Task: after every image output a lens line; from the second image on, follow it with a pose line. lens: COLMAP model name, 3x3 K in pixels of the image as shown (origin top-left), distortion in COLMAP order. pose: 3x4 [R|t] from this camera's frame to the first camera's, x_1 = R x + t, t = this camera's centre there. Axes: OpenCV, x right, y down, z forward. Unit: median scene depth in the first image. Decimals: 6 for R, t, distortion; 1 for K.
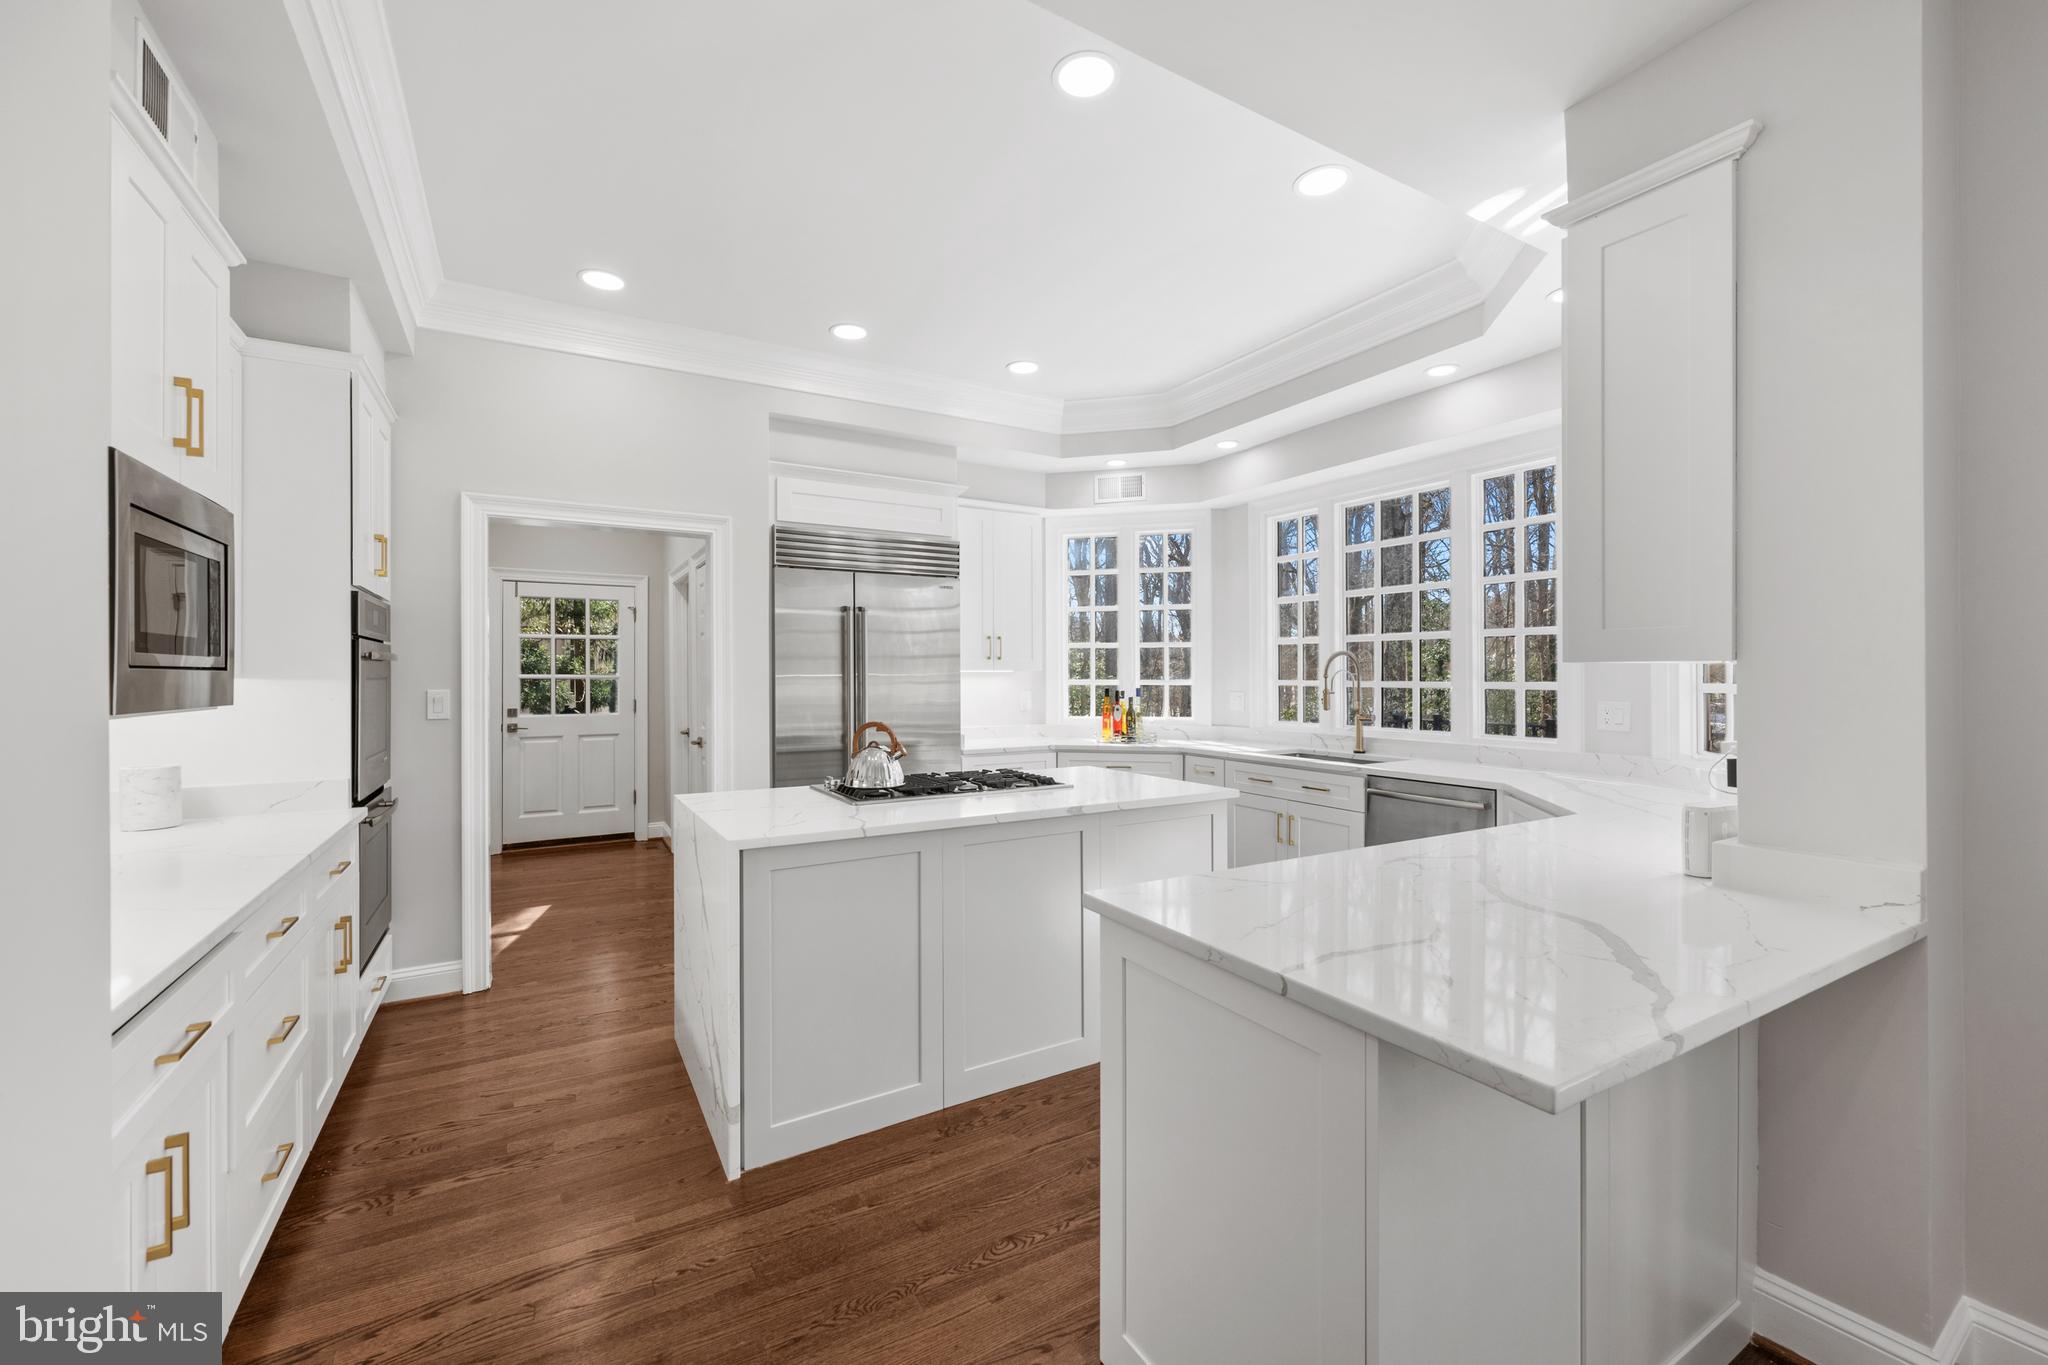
lens RADIAL K [[819.9, 0, 1024.0], [0, 819.9, 682.5], [0, 0, 1]] dist [0.000273, 0.000006]
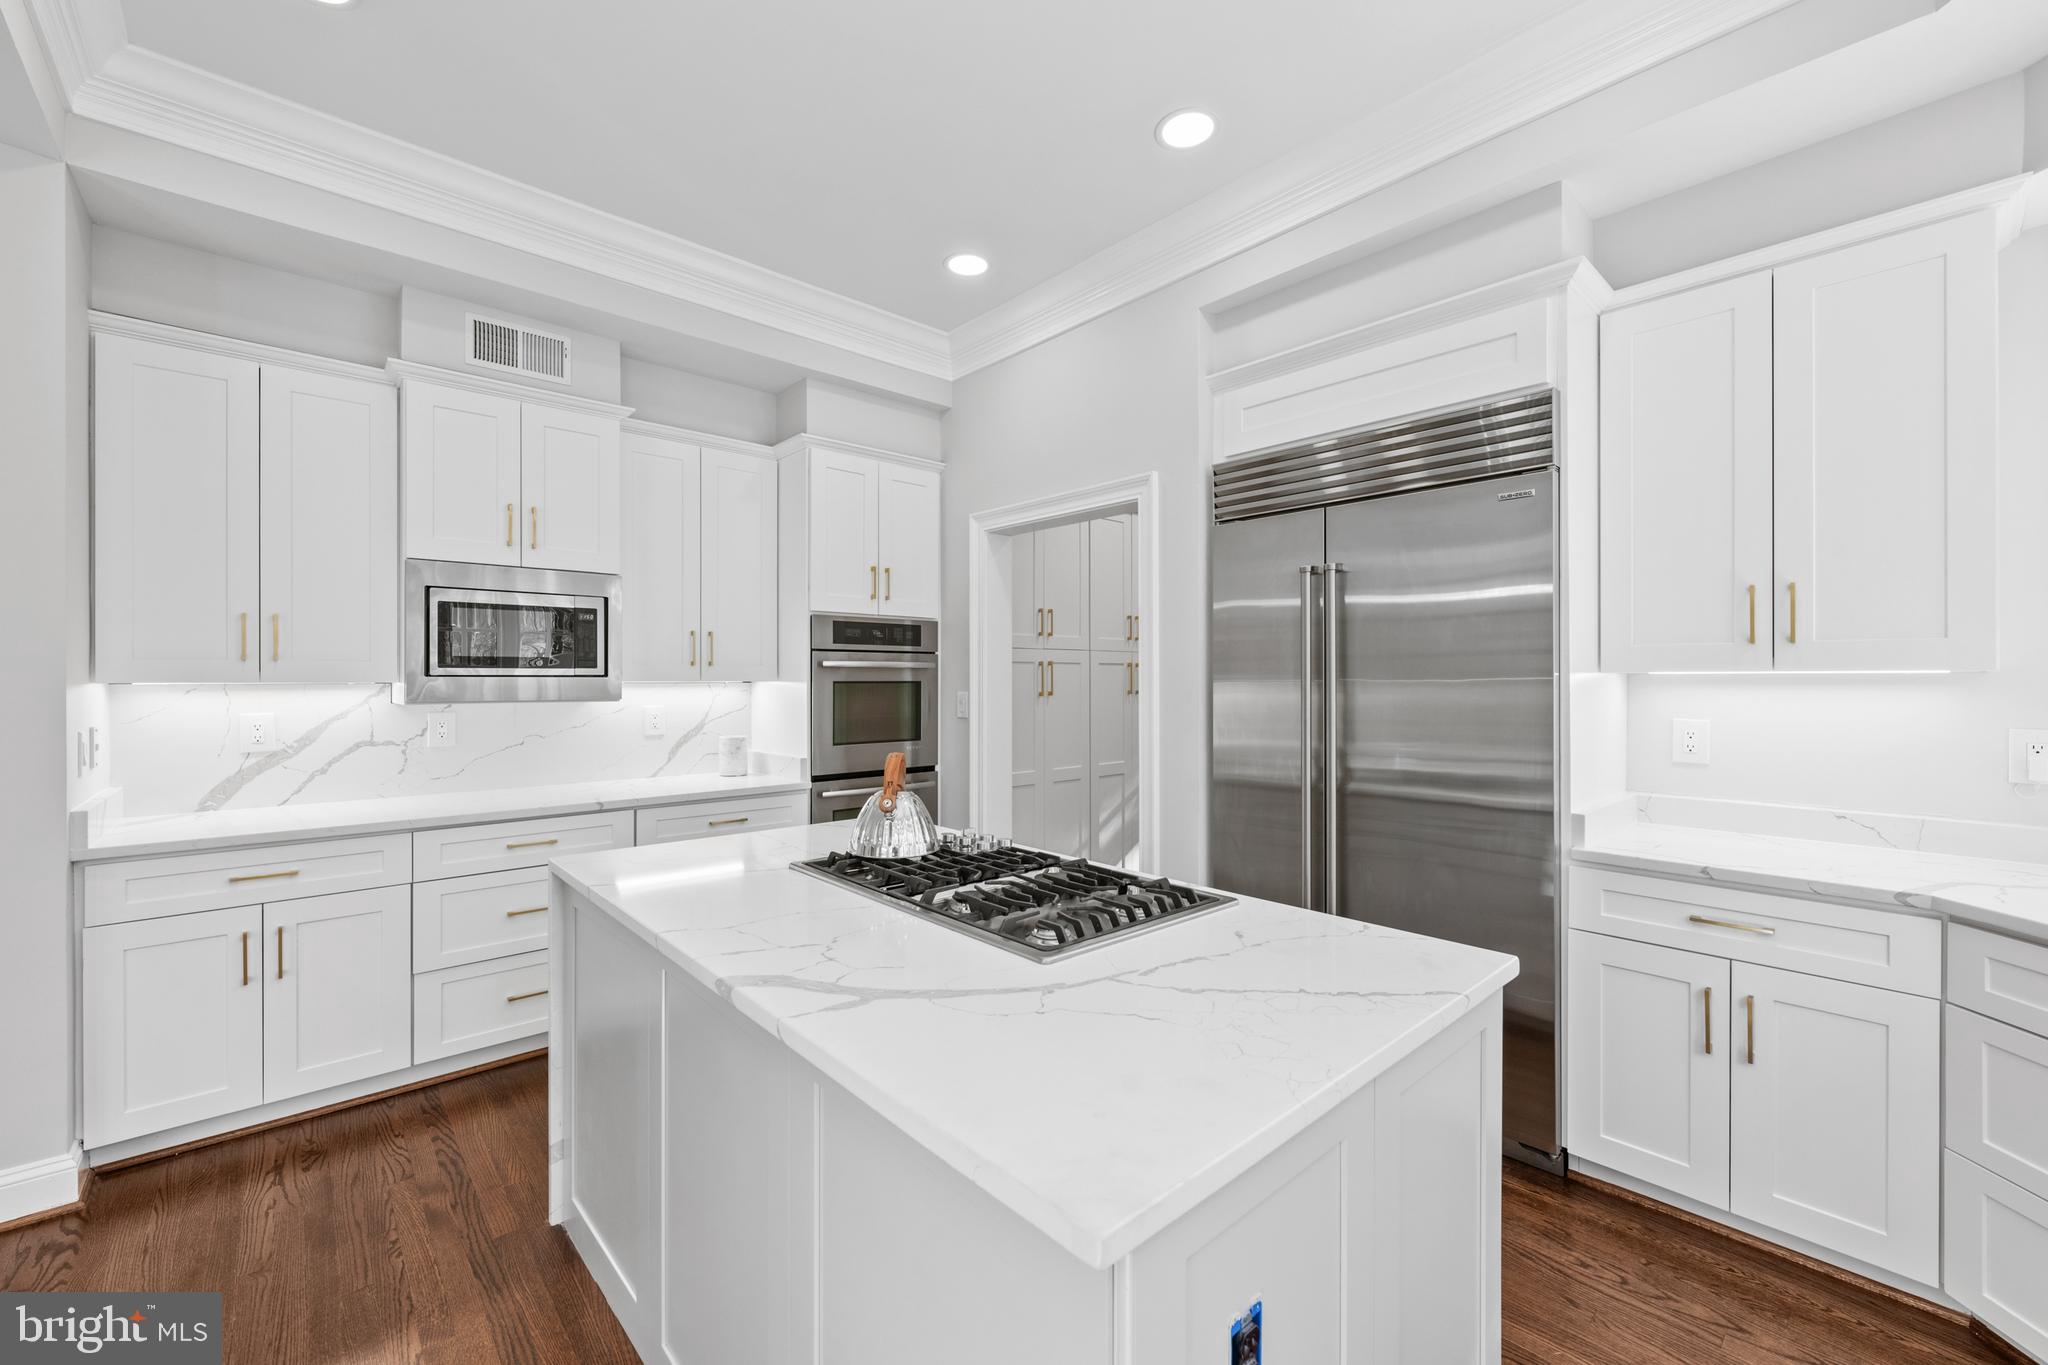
lens RADIAL K [[819.9, 0, 1024.0], [0, 819.9, 682.5], [0, 0, 1]] dist [0.000273, 0.000006]
pose [[0.197692, 0.009610, -0.980217, 0.333083], [-0.011205, 0.999909, 0.007543, -0.011842], [0.980200, 0.009492, 0.197782, 0.683305]]
